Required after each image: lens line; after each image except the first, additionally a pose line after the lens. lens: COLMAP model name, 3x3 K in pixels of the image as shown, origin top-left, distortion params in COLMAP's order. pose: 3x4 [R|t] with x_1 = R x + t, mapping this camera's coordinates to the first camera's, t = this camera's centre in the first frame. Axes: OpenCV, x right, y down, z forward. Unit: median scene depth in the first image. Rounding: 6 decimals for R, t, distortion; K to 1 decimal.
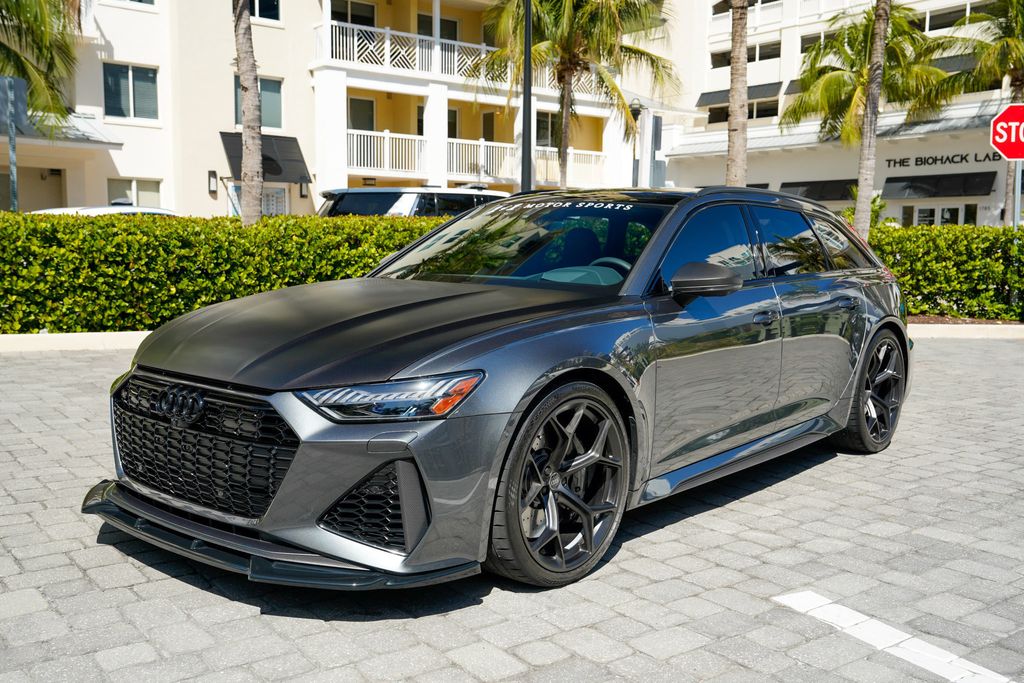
lens RADIAL K [[977.3, 0, 507.8], [0, 977.3, 342.8], [0, 0, 1]] dist [0.032904, 0.000000]
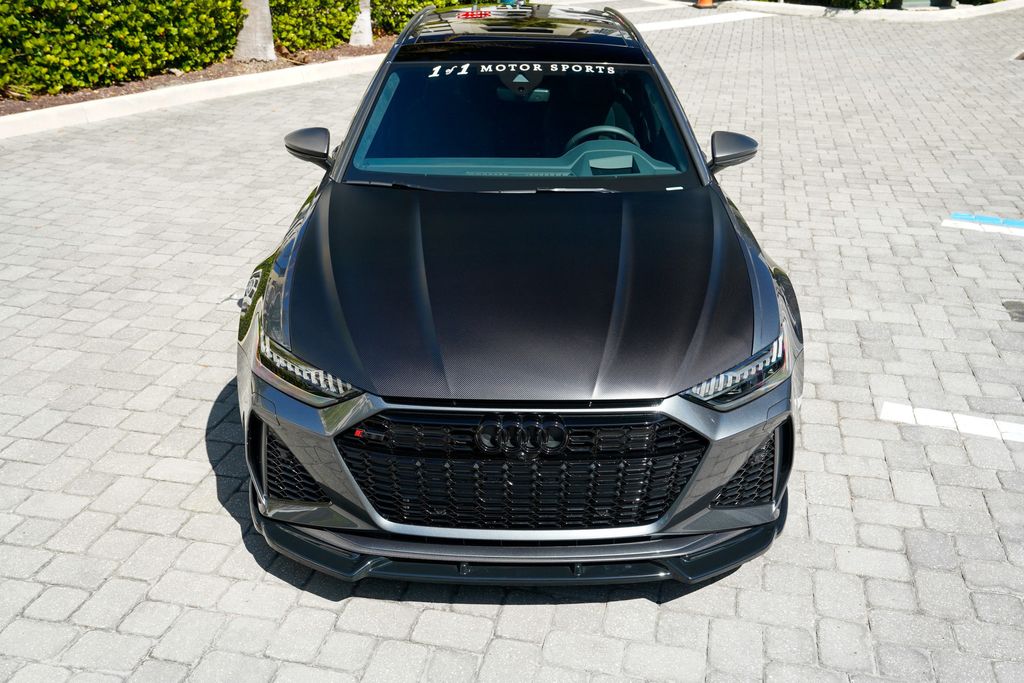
lens RADIAL K [[977.3, 0, 516.7], [0, 977.3, 340.8], [0, 0, 1]] dist [0.032904, 0.000000]
pose [[0.756744, -0.280844, 0.590310, -0.705371], [0.073447, 0.933822, 0.350117, -0.274917], [-0.649573, -0.221592, 0.727291, 0.332589]]
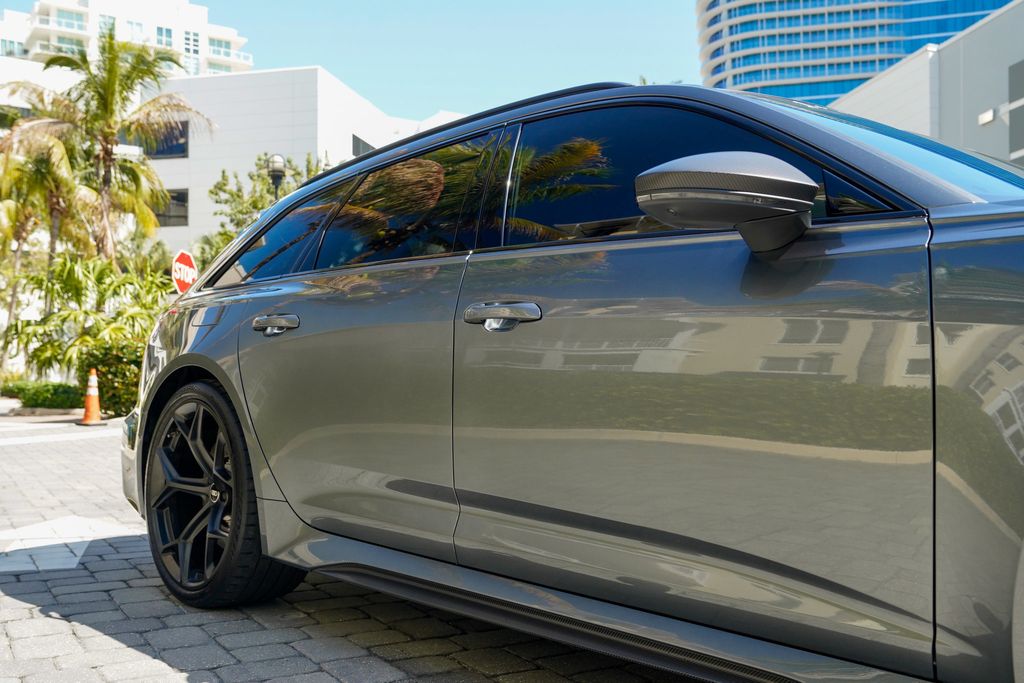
lens RADIAL K [[986.6, 0, 520.1], [0, 986.6, 342.0], [0, 0, 1]] dist [0.033940, 0.000000]
pose [[0.100124, 0.034763, 0.994367, -0.611502], [0.102789, 0.993681, -0.045089, -0.026404], [-0.989651, 0.106725, 0.095918, 1.413098]]
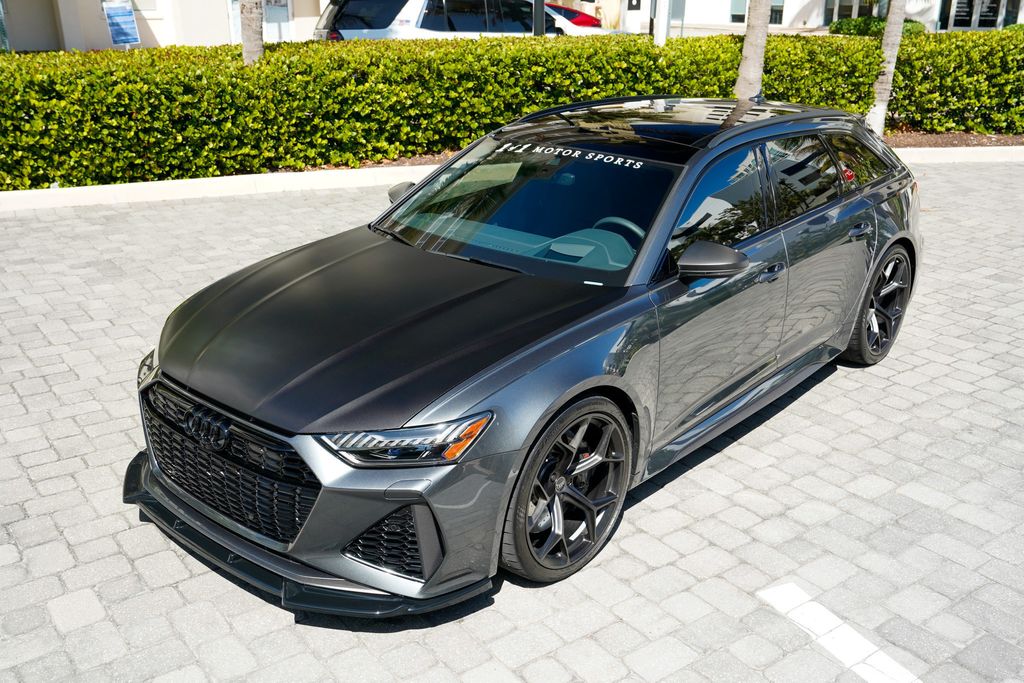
lens RADIAL K [[977.3, 0, 512.6], [0, 977.3, 341.1], [0, 0, 1]] dist [0.032904, 0.000000]
pose [[0.999911, -0.005657, -0.012095, 0.008468], [0.008456, 0.969296, 0.245751, -0.243964], [0.010333, -0.245831, 0.969258, 0.000132]]
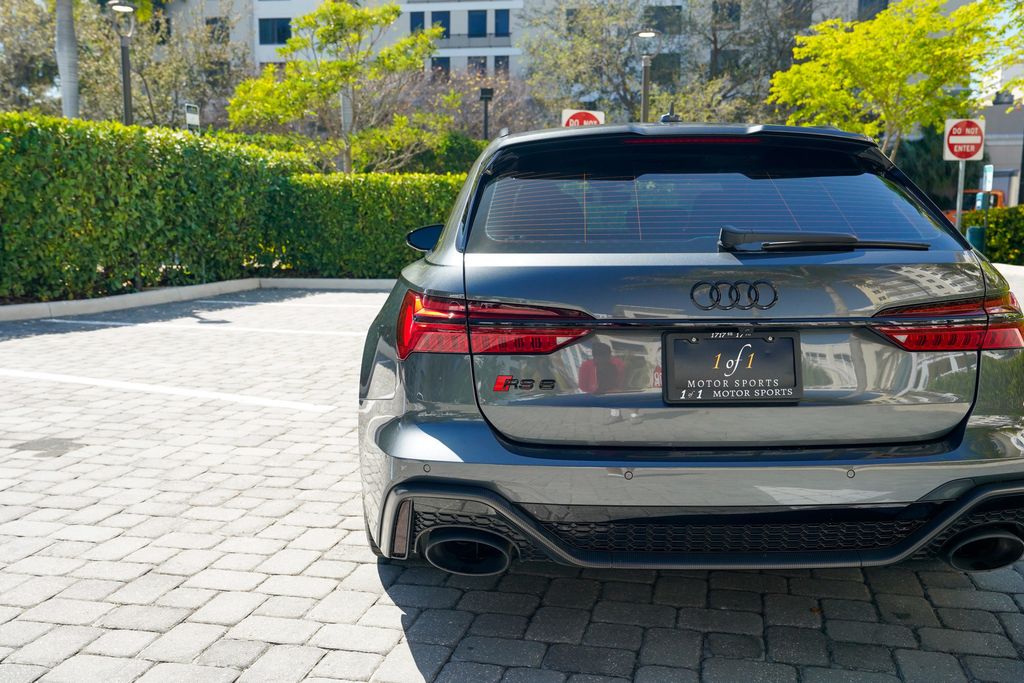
lens RADIAL K [[977.3, 0, 518.7], [0, 977.3, 346.3], [0, 0, 1]] dist [0.032904, 0.000000]
pose [[-0.749563, 0.074233, -0.657758, 1.021255], [-0.077143, 0.977124, 0.198187, -0.200294], [0.657423, 0.199295, -0.726689, 2.140234]]
